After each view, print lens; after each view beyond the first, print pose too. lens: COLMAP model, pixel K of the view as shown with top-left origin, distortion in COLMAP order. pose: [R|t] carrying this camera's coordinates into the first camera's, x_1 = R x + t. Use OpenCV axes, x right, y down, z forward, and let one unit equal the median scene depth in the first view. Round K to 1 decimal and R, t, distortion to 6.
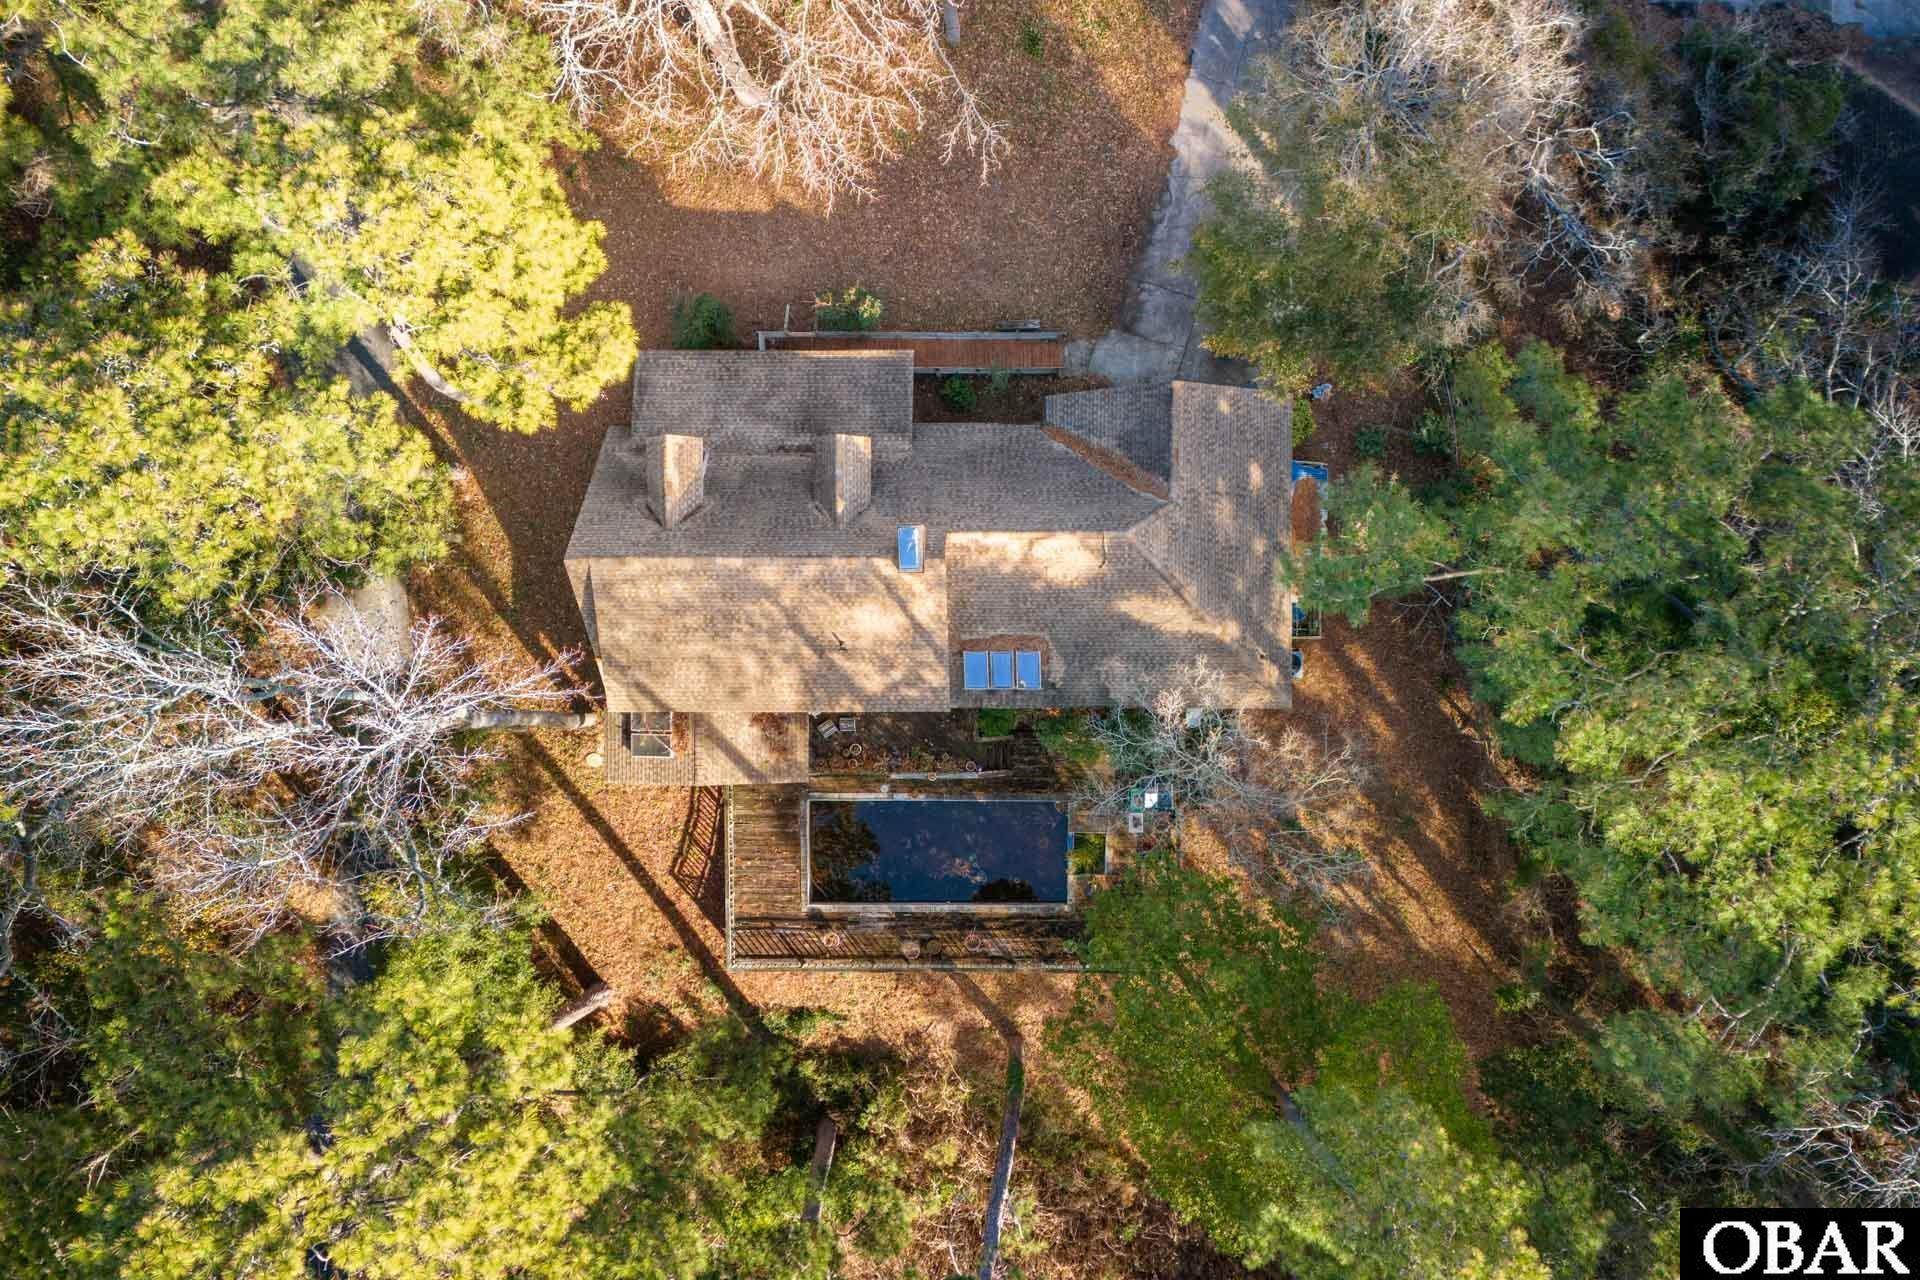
lens RADIAL K [[1439.4, 0, 959.0], [0, 1439.4, 608.1], [0, 0, 1]] dist [0.065487, -0.093184]
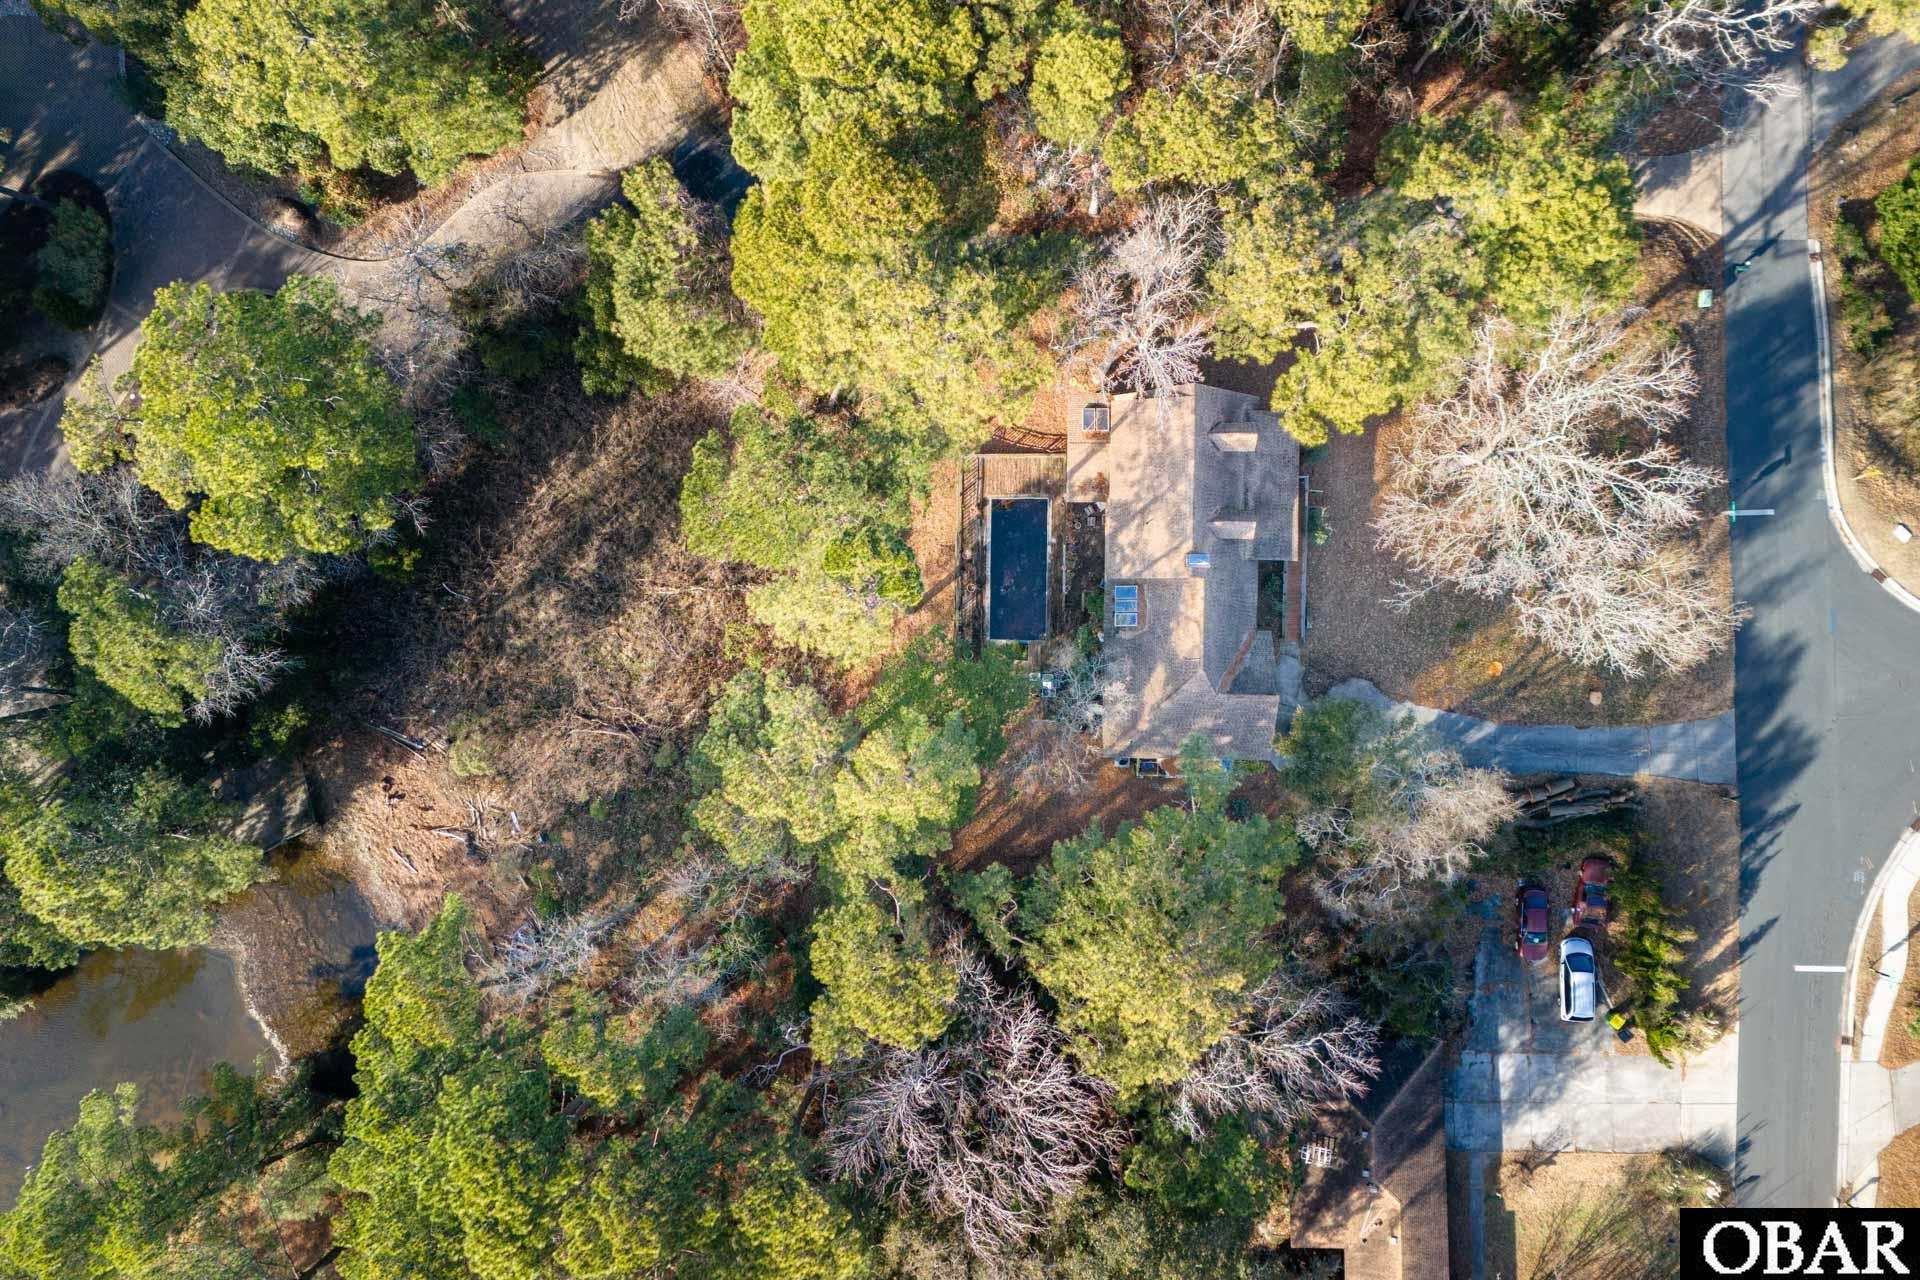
lens RADIAL K [[1439.4, 0, 959.0], [0, 1439.4, 608.1], [0, 0, 1]] dist [0.065487, -0.093184]
pose [[-0.008570, 0.999187, 0.039390, -0.039603], [-0.999466, -0.009801, 0.031159, 0.202684], [0.031520, -0.039102, 0.998738, -0.897217]]
